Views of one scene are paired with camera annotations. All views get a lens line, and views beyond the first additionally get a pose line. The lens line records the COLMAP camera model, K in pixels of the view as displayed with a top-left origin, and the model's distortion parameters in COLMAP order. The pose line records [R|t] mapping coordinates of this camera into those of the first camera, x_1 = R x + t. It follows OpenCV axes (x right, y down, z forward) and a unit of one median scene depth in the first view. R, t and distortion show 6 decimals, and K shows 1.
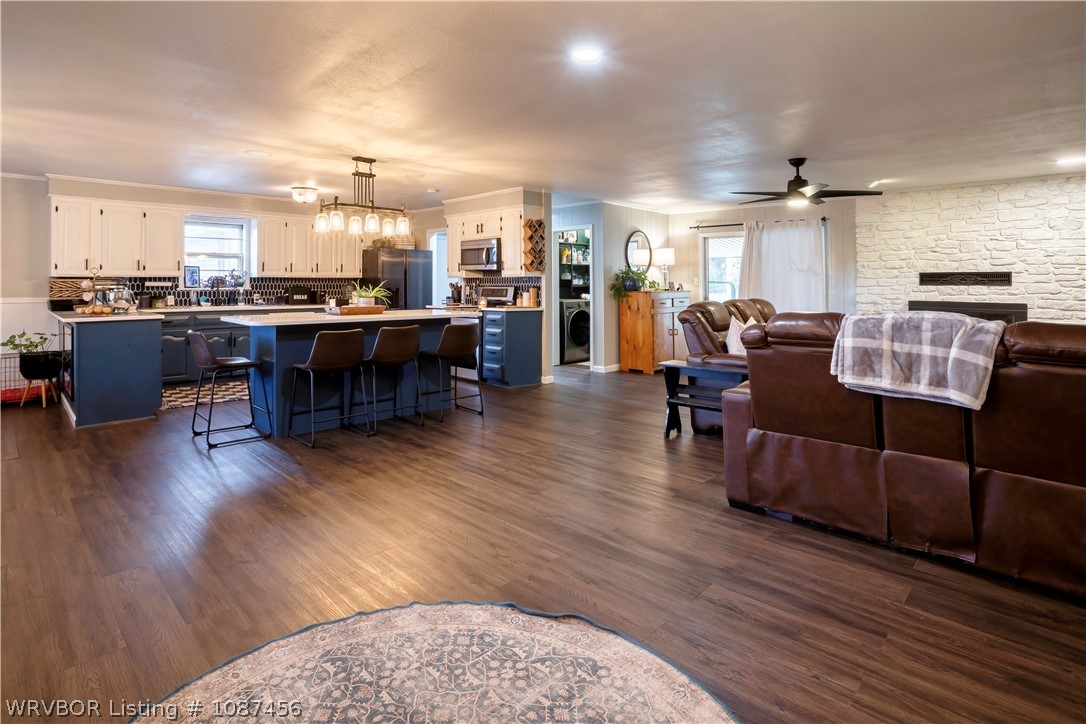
lens RADIAL K [[558.6, 0, 543.1], [0, 558.6, 283.3], [0, 0, 1]] dist [-0.046521, 0.010406]
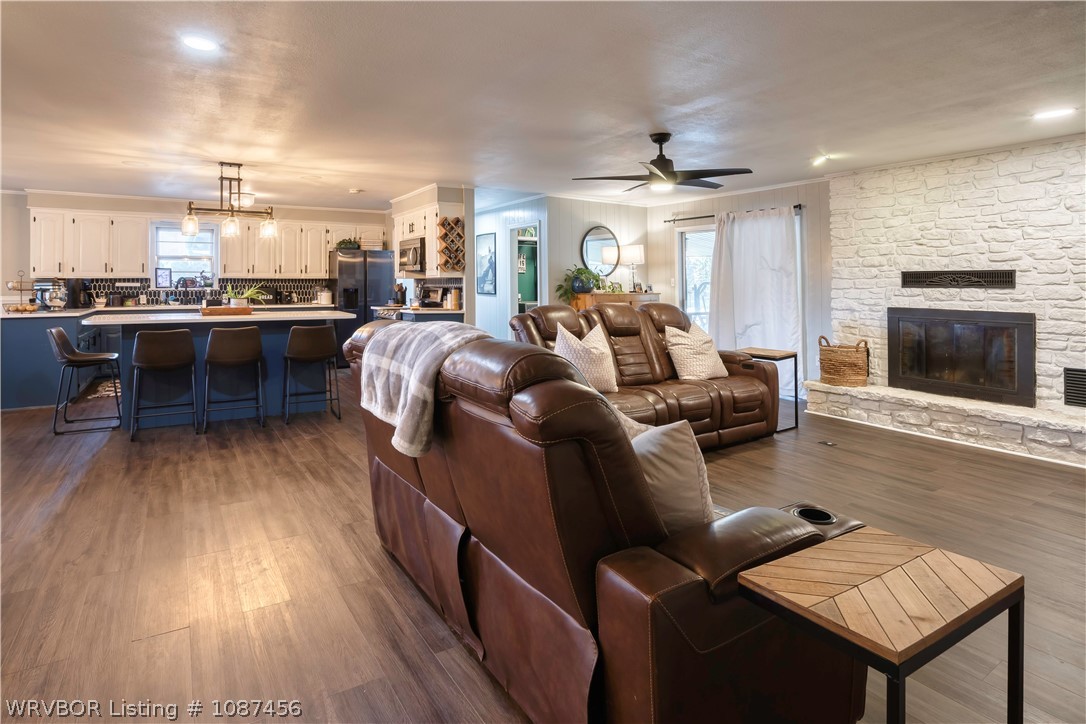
lens RADIAL K [[574.5, 0, 530.7], [0, 574.5, 281.6], [0, 0, 1]] dist [-0.037268, 0.000906]
pose [[0.969652, 0.000232, -0.244490, 0.358013], [-0.000916, 0.999996, -0.002686, -0.002309], [0.244489, 0.002829, 0.969648, 0.086138]]
